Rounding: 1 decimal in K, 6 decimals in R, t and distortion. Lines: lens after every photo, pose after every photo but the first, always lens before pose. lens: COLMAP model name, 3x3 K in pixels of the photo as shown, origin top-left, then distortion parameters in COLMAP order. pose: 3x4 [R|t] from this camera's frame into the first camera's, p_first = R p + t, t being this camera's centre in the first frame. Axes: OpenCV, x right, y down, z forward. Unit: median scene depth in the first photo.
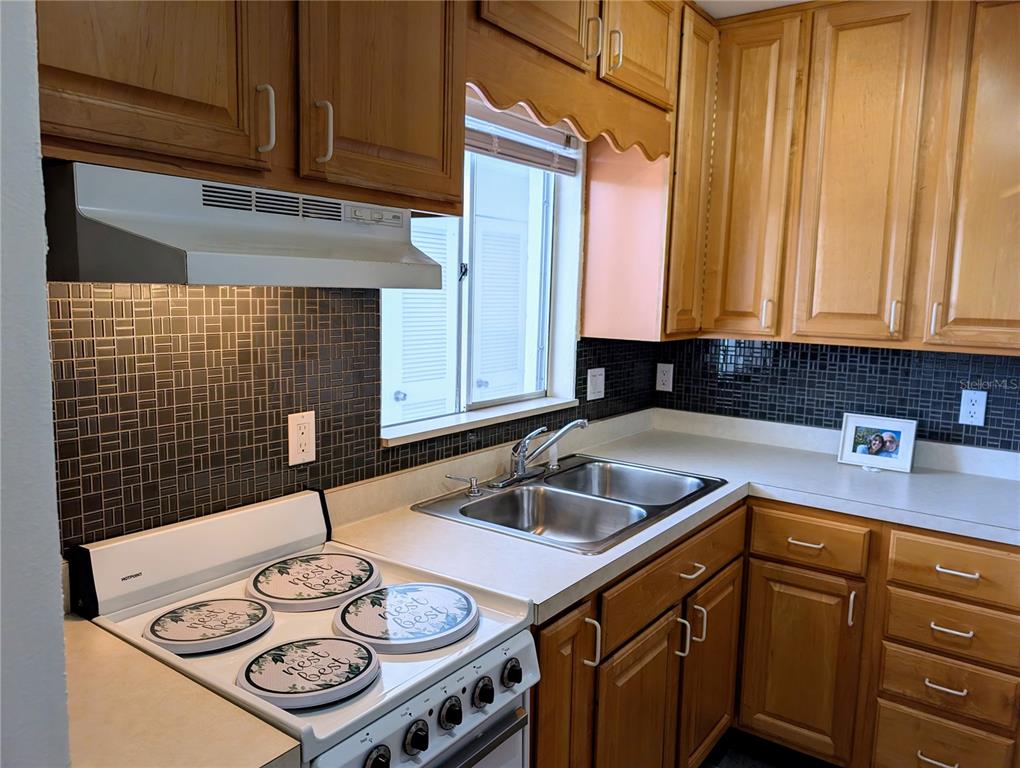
lens RADIAL K [[733.9, 0, 510.2], [0, 733.9, 385.7], [0, 0, 1]] dist [0.008092, -0.002083]
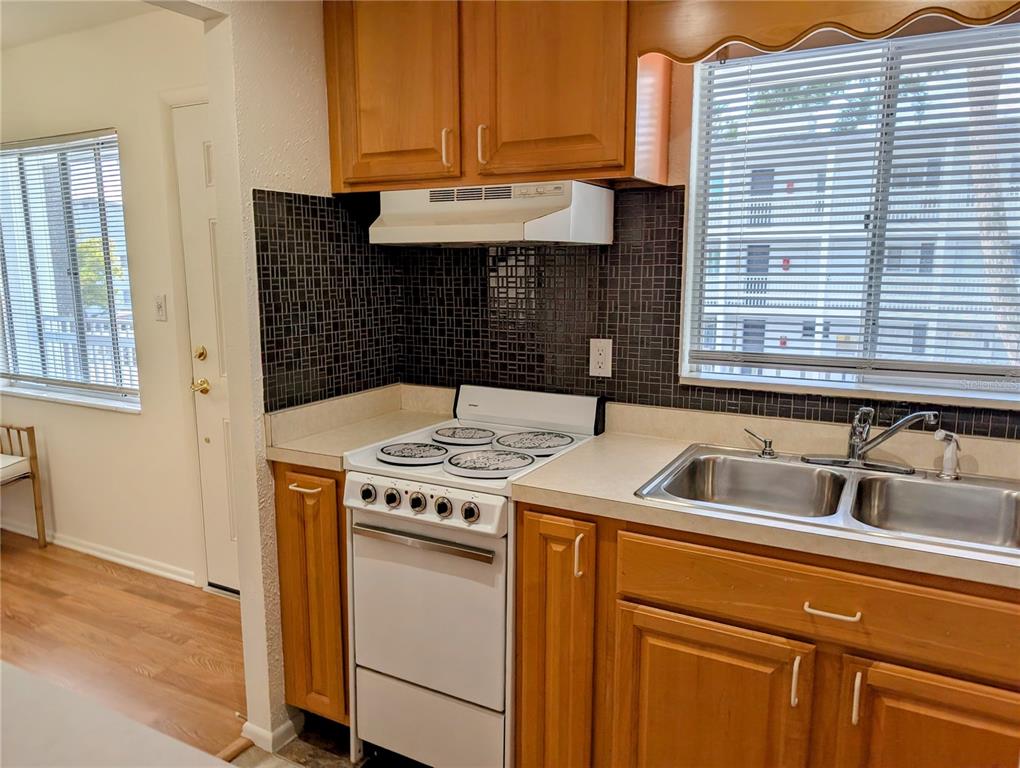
lens RADIAL K [[733.9, 0, 510.2], [0, 733.9, 385.7], [0, 0, 1]] dist [0.008092, -0.002083]
pose [[0.139367, 0.136010, -0.980856, 1.305053], [-0.127886, 0.984700, 0.118372, -0.021206], [0.981948, 0.108941, 0.154629, 0.801021]]
